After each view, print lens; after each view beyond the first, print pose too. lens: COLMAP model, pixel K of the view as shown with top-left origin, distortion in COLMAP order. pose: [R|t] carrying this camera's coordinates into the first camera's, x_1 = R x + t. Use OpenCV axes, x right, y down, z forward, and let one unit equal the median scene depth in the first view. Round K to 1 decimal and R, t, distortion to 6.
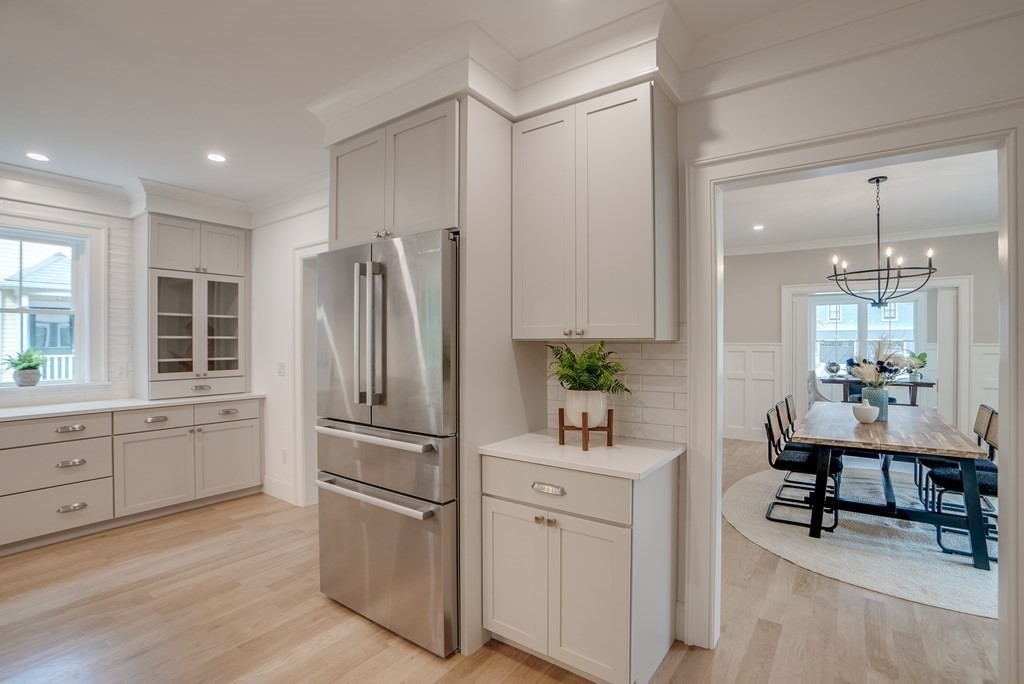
lens RADIAL K [[475.5, 0, 512.0], [0, 475.5, 342.0], [0, 0, 1]] dist [-0.039424, 0.000351]
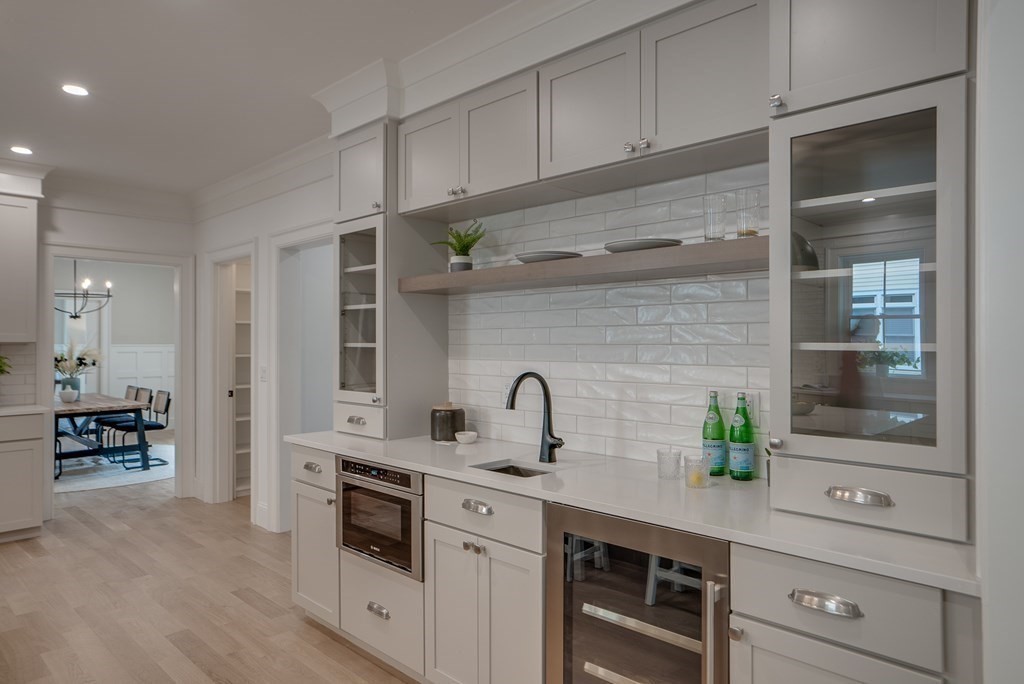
lens RADIAL K [[642.2, 0, 512.0], [0, 642.2, 342.0], [0, 0, 1]] dist [-0.002816, 0.001280]
pose [[0.140210, 0.001631, 0.990120, -0.970634], [0.000979, 0.999998, -0.001786, -0.001266], [-0.990121, 0.001220, 0.140209, -0.596419]]
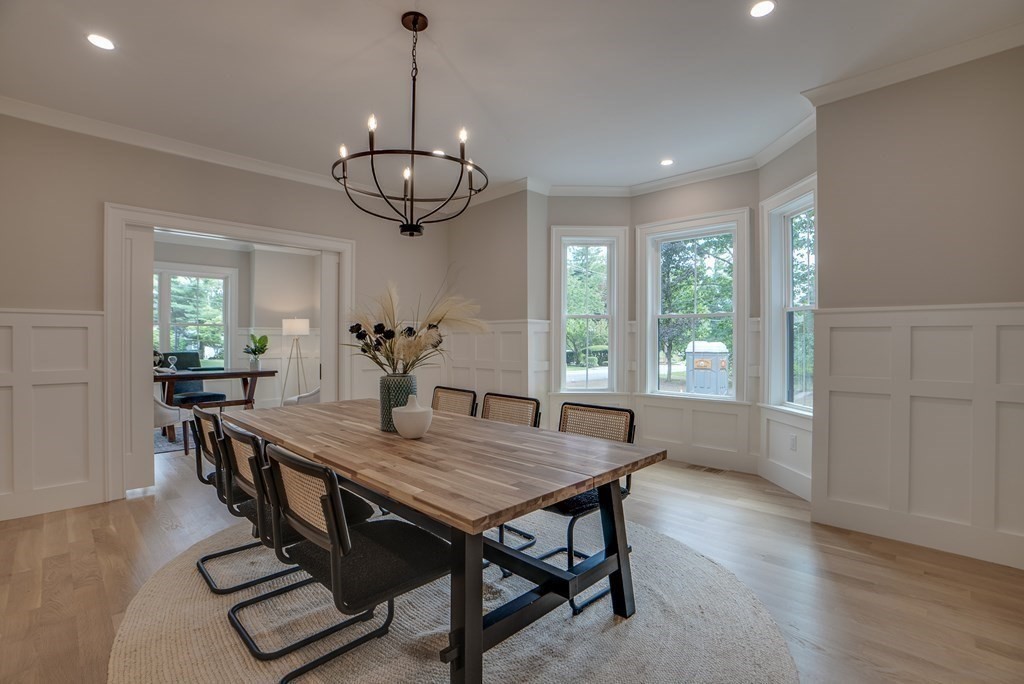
lens RADIAL K [[475.5, 0, 512.0], [0, 475.5, 342.0], [0, 0, 1]] dist [-0.039424, 0.000351]
pose [[0.143636, -0.004215, 0.989622, 0.228158], [-0.000532, 0.999990, 0.004336, 0.059273], [-0.989630, -0.001149, 0.143632, 0.825578]]
